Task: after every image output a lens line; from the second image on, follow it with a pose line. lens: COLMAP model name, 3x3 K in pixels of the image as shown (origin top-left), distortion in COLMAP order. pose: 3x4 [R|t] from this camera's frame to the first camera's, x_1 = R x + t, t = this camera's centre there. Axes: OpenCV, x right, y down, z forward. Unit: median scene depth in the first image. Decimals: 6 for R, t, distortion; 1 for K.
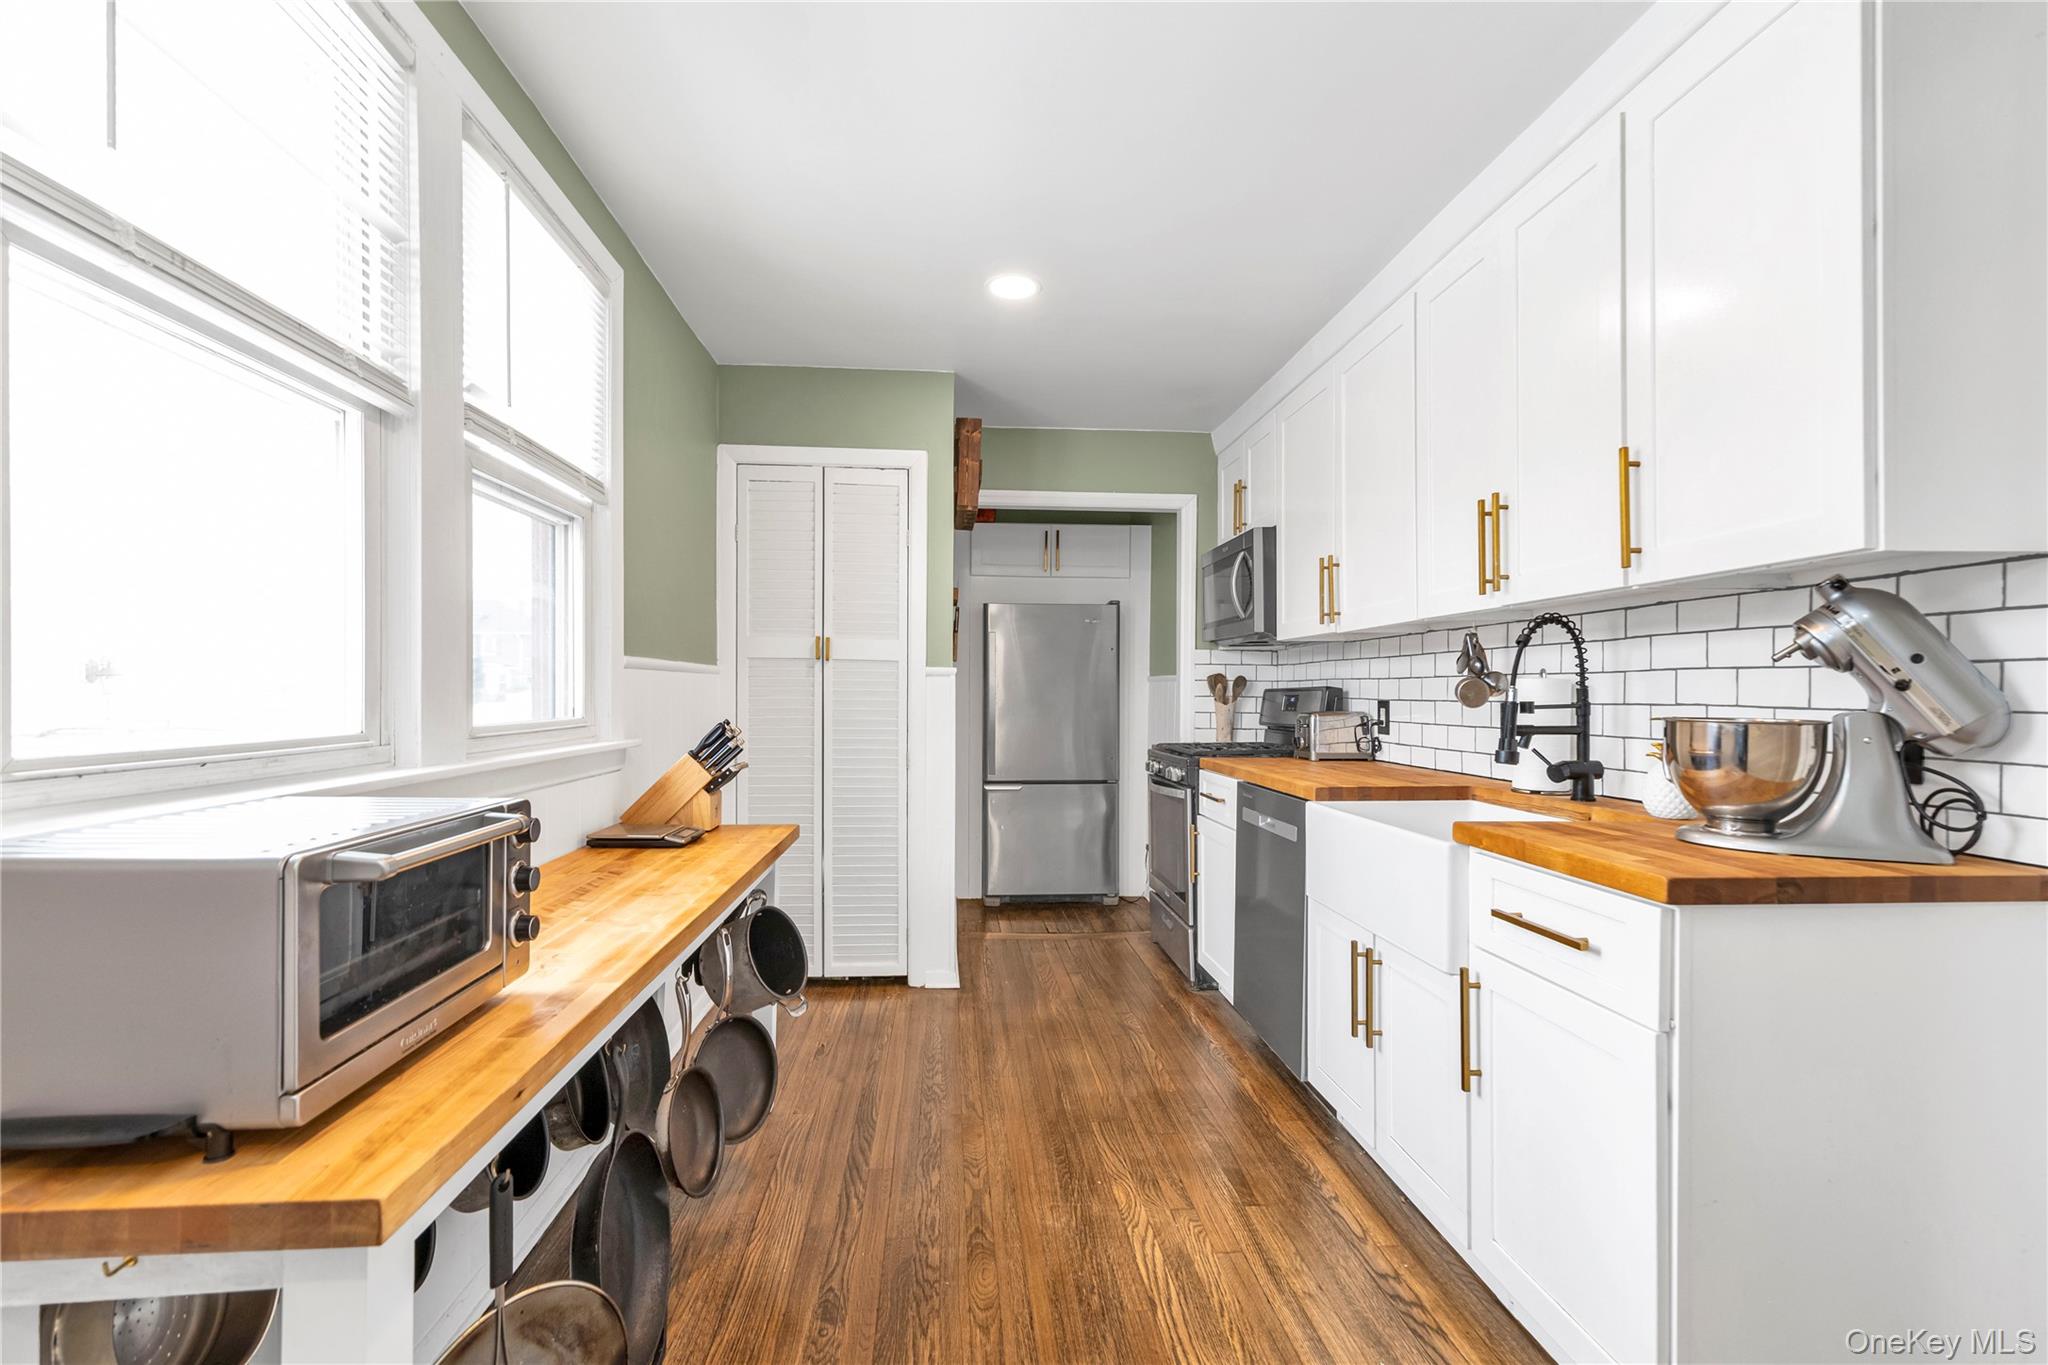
lens RADIAL K [[885.2, 0, 1020.8], [0, 885.2, 688.7], [0, 0, 1]] dist [-0.001601, -0.000084]
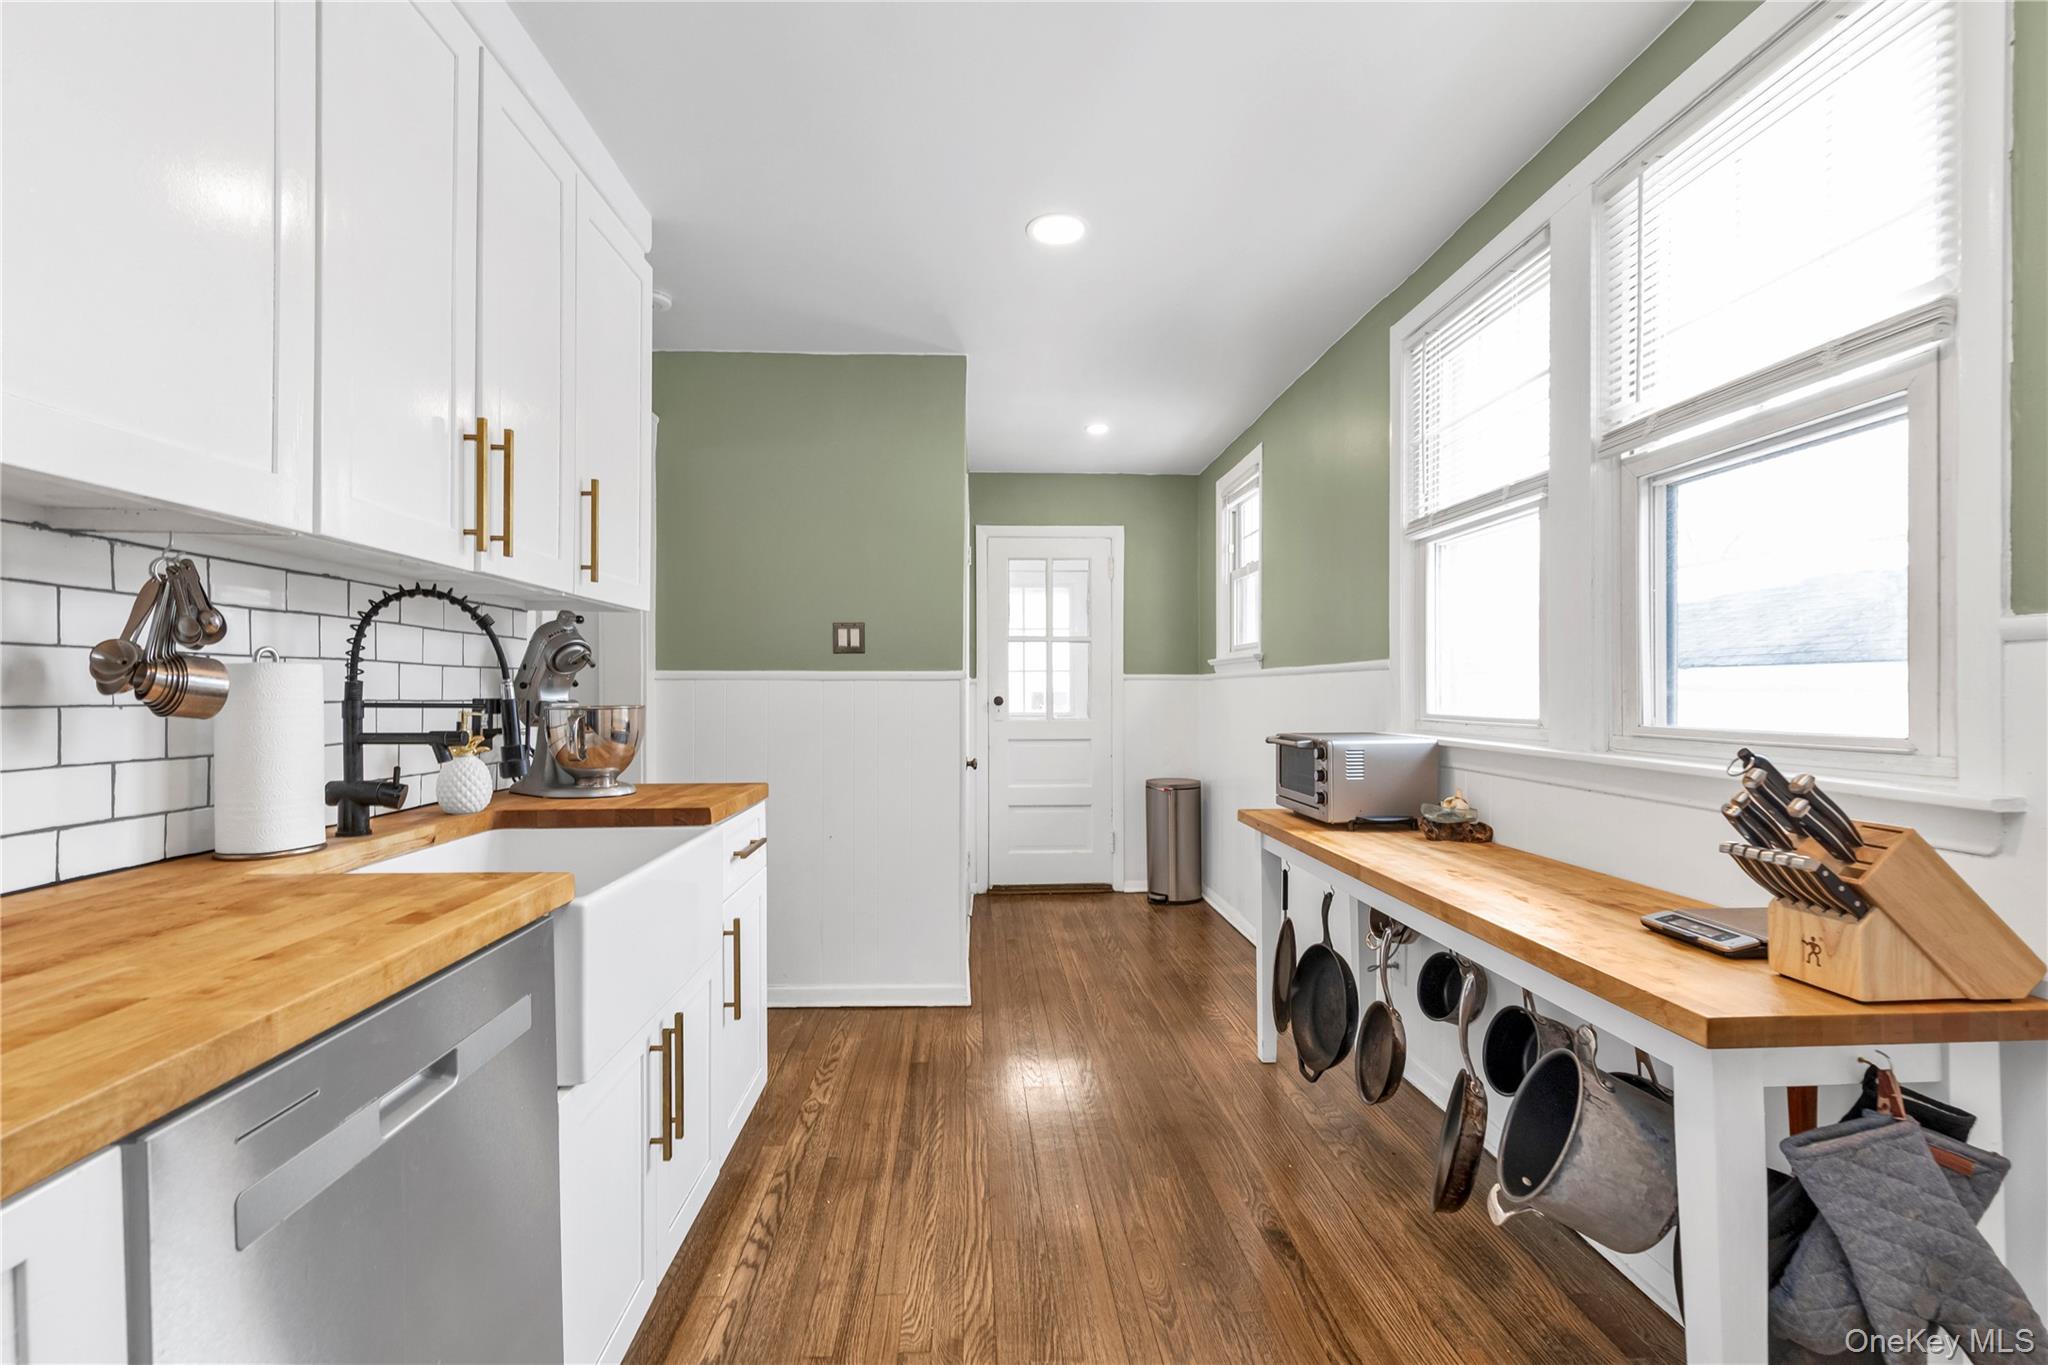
lens RADIAL K [[885.2, 0, 1020.8], [0, 885.2, 688.7], [0, 0, 1]] dist [-0.001601, -0.000084]
pose [[-0.999616, -0.002497, 0.027602, 0.074443], [-0.002413, 0.999992, 0.003056, -0.000667], [-0.027609, 0.002988, -0.999614, 1.910237]]
